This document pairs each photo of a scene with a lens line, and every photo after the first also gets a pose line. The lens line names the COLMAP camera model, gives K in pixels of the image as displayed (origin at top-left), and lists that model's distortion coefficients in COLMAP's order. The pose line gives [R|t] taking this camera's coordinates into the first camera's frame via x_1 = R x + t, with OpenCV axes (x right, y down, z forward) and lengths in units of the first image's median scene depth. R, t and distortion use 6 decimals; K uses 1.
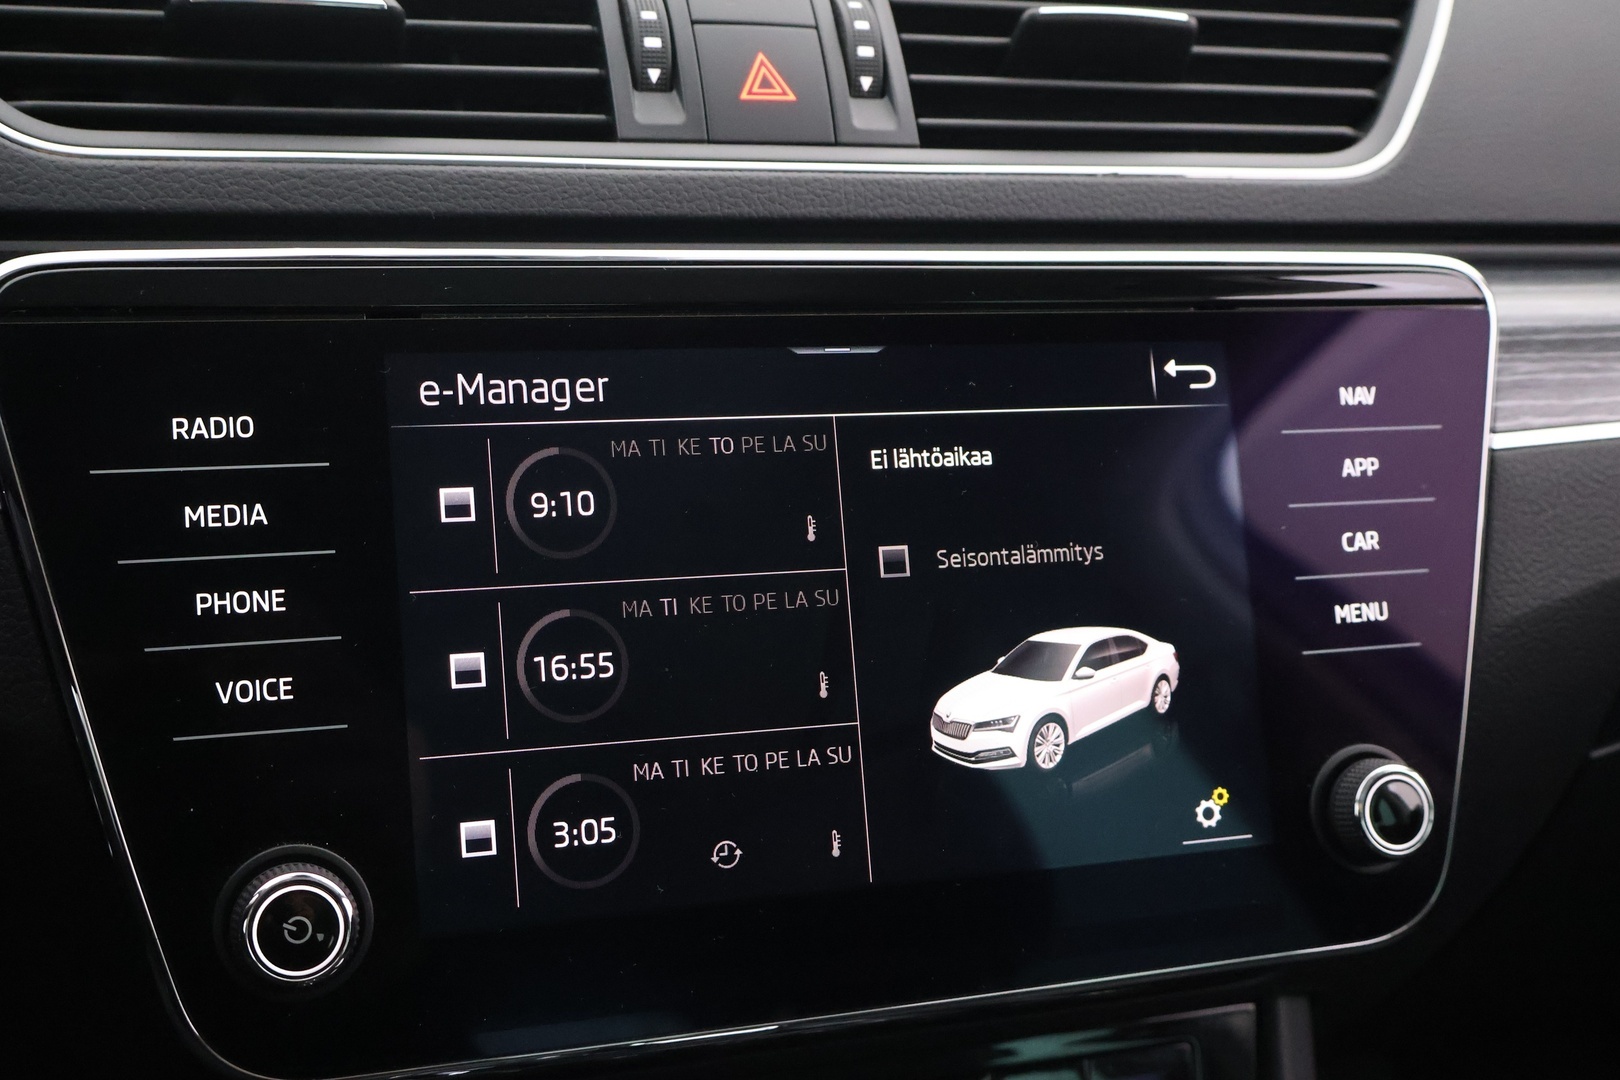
lens RADIAL K [[1943.6, 0, 810.0], [0, 1943.6, 540.0], [0, 0, 1]] dist [-0.011149, 0.025693]
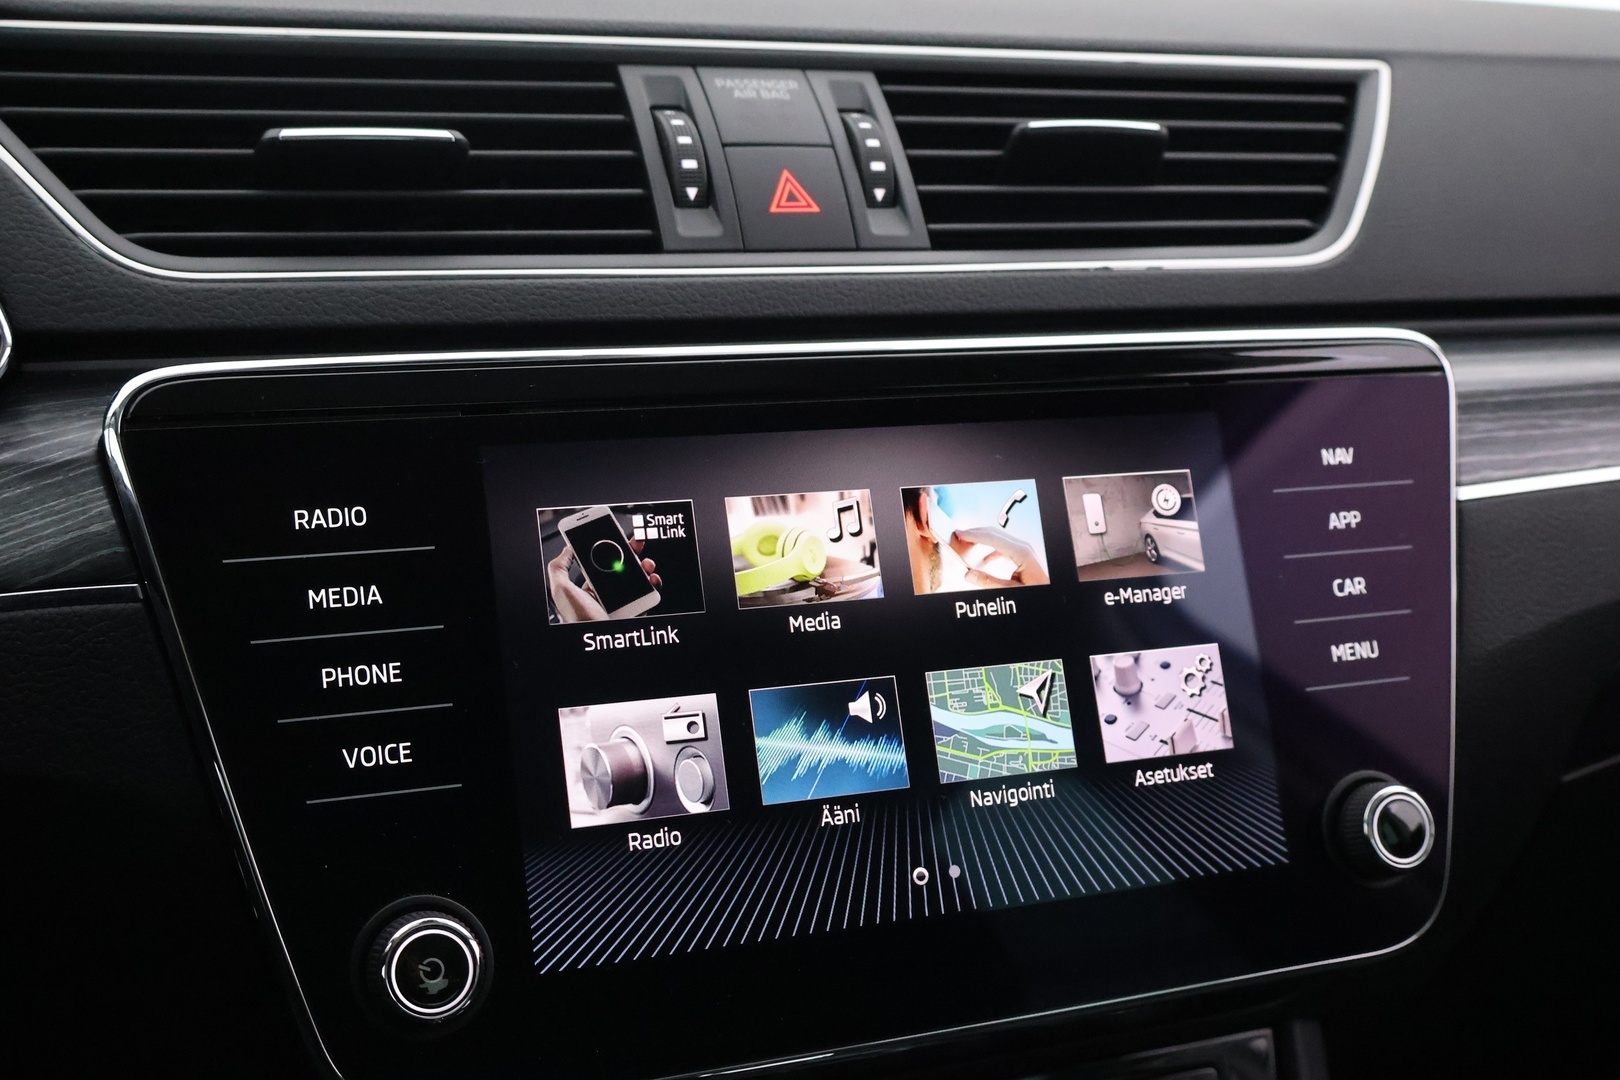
lens RADIAL K [[1929.6, 0, 810.0], [0, 1929.6, 540.0], [0, 0, 1]] dist [0.011229, -0.075584]
pose [[0.998050, -0.043845, 0.044425, -0.070802], [0.046741, 0.996698, -0.066390, 0.033085], [-0.041367, 0.068337, 0.996804, -0.082767]]
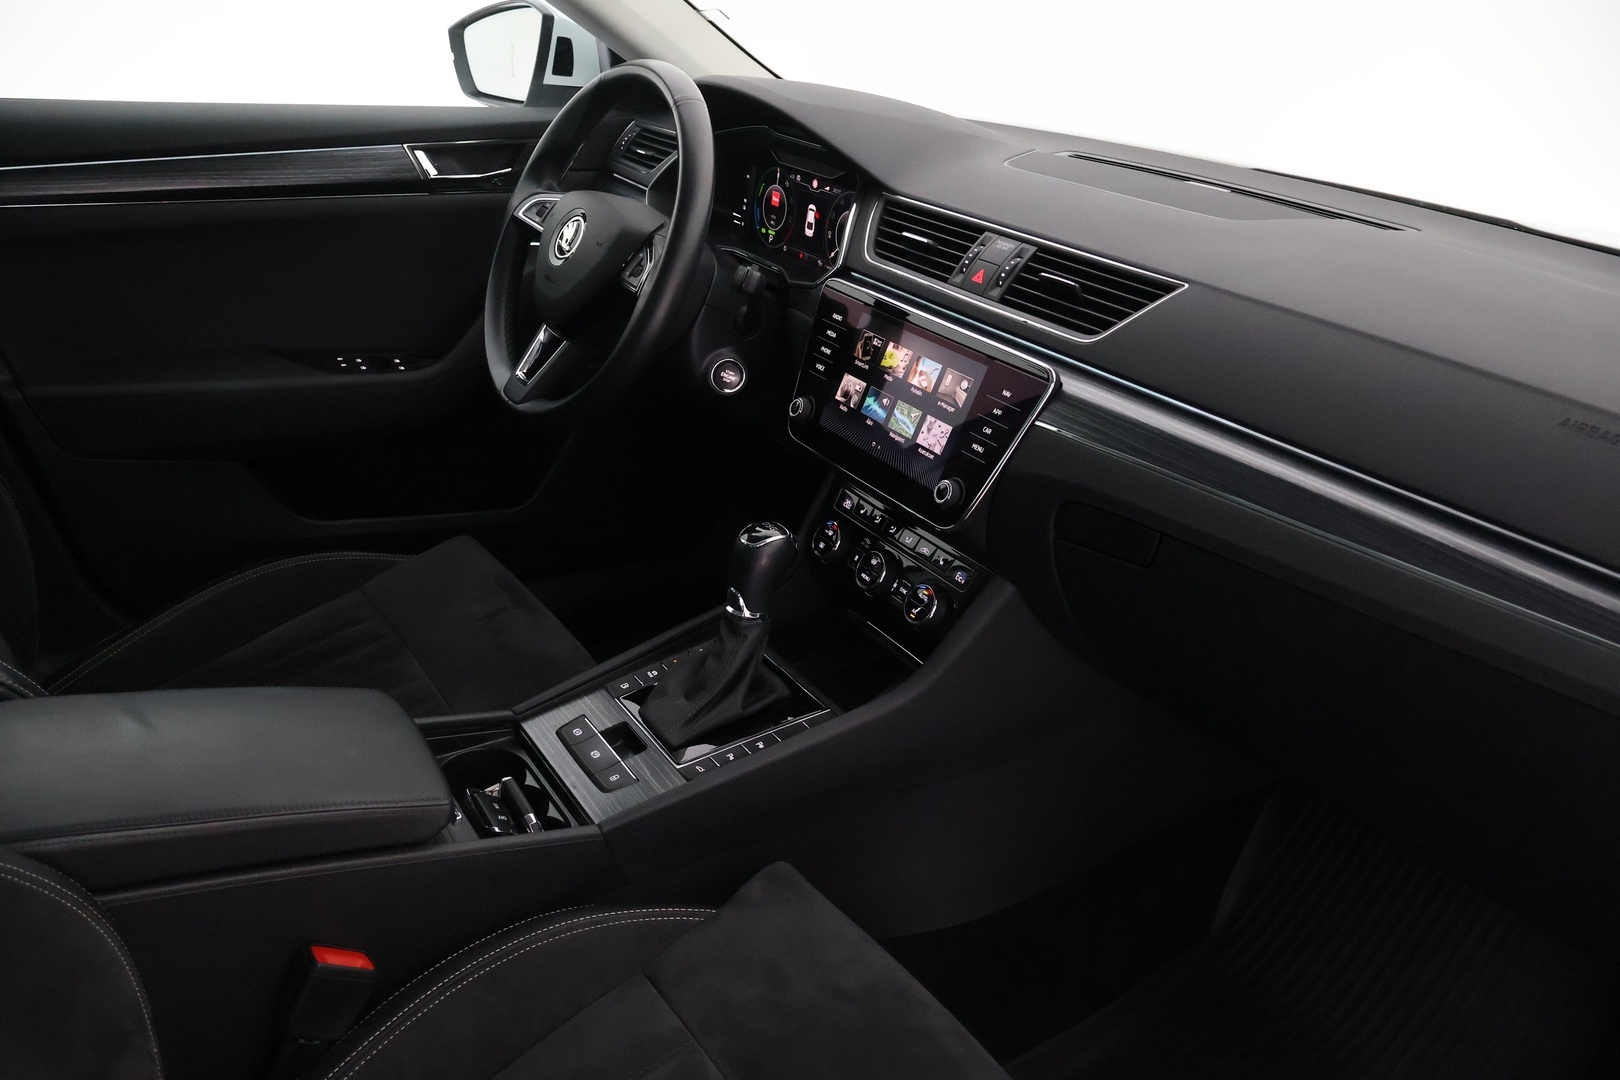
lens RADIAL K [[1339.7, 0, 810.0], [0, 1339.7, 540.0], [0, 0, 1]] dist [-0.002217, -0.002315]
pose [[0.226775, 0.361125, -0.904523, 2.530056], [-0.324438, 0.903686, 0.279450, -0.402887], [0.918321, 0.230089, 0.322096, -0.047789]]
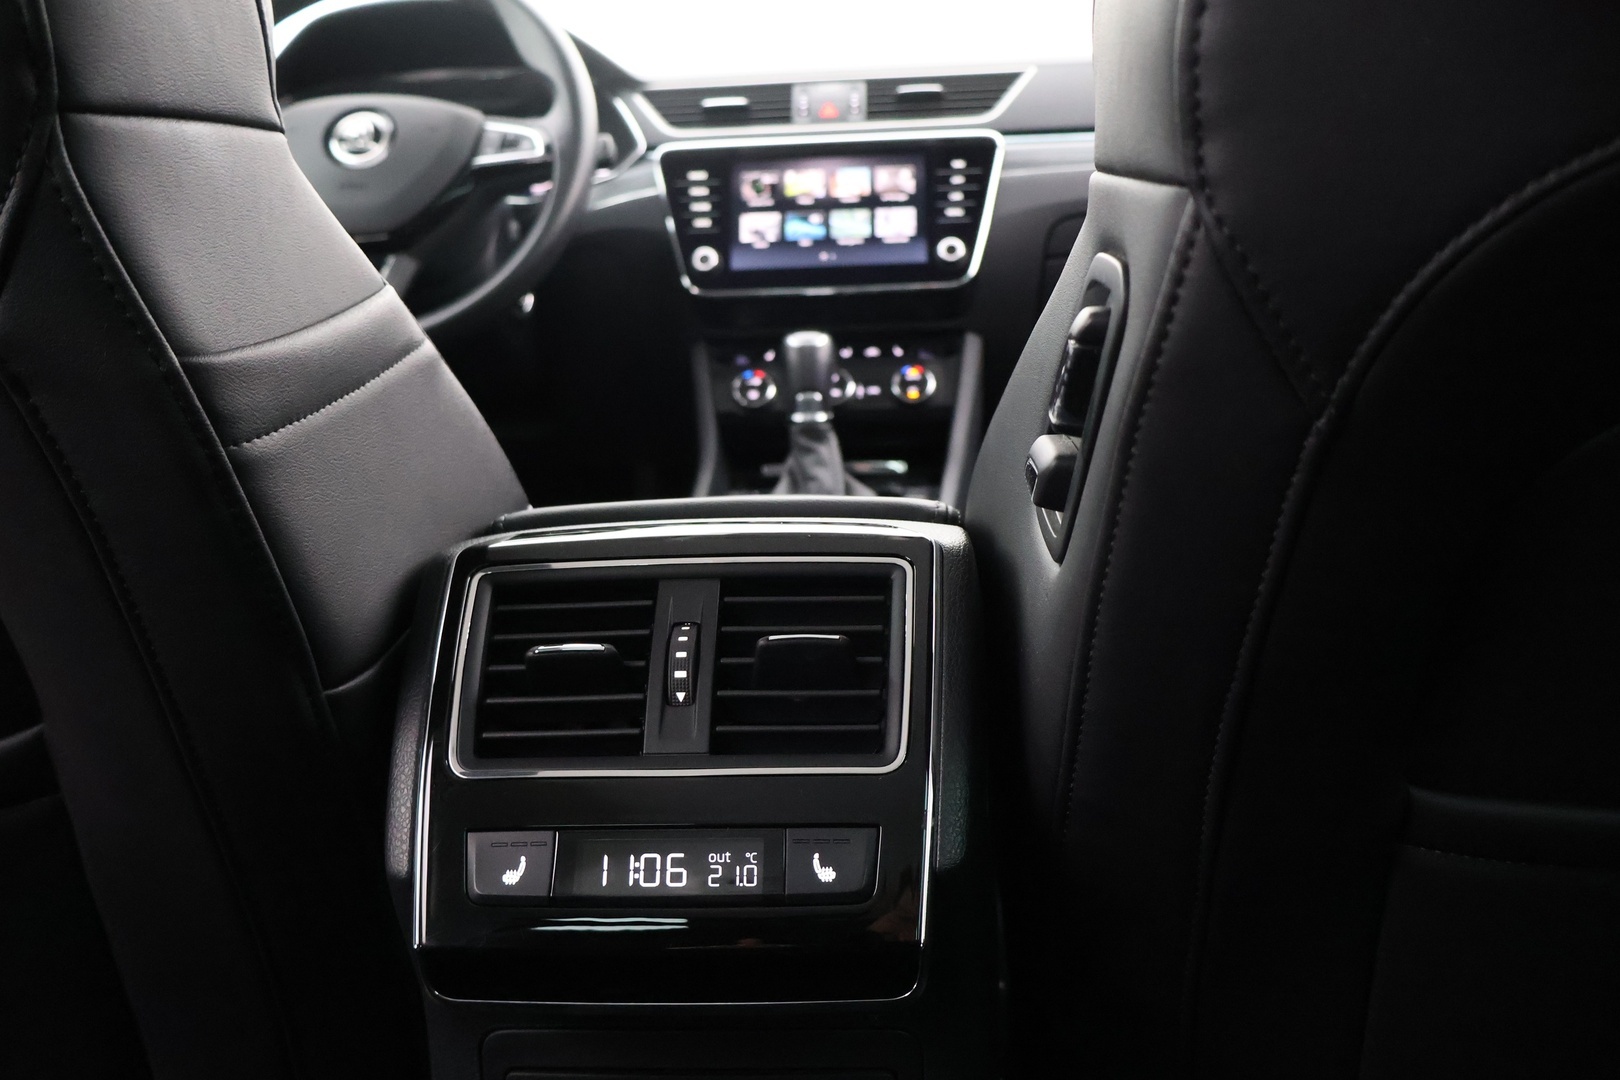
lens RADIAL K [[1339.7, 0, 810.0], [0, 1339.7, 540.0], [0, 0, 1]] dist [-0.002217, -0.002315]
pose [[0.911904, -0.014395, -0.410150, 1.174404], [-0.036925, 0.992454, -0.116927, 1.089964], [0.408738, 0.121771, 0.904491, -1.655702]]
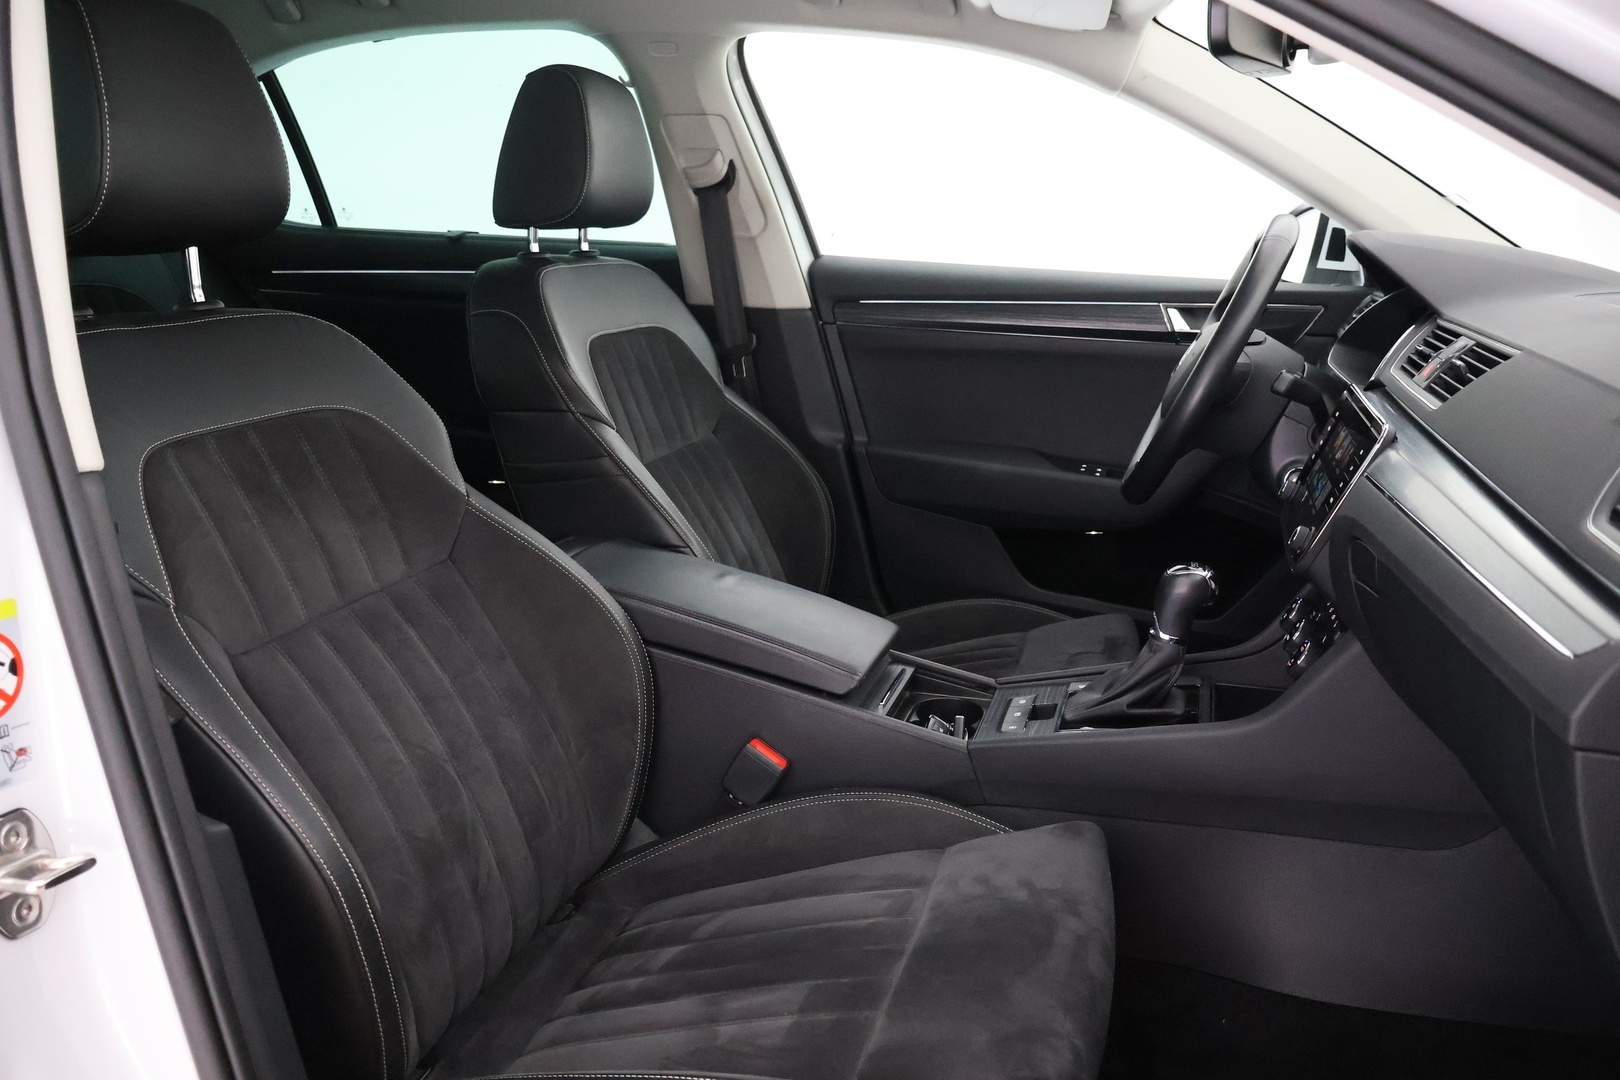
lens RADIAL K [[1339.7, 0, 810.0], [0, 1339.7, 540.0], [0, 0, 1]] dist [-0.002217, -0.002315]
pose [[-0.579592, 0.131192, -0.804277, 3.071712], [-0.285075, 0.891953, 0.350929, -0.539743], [0.763417, 0.432675, -0.479570, 1.467147]]
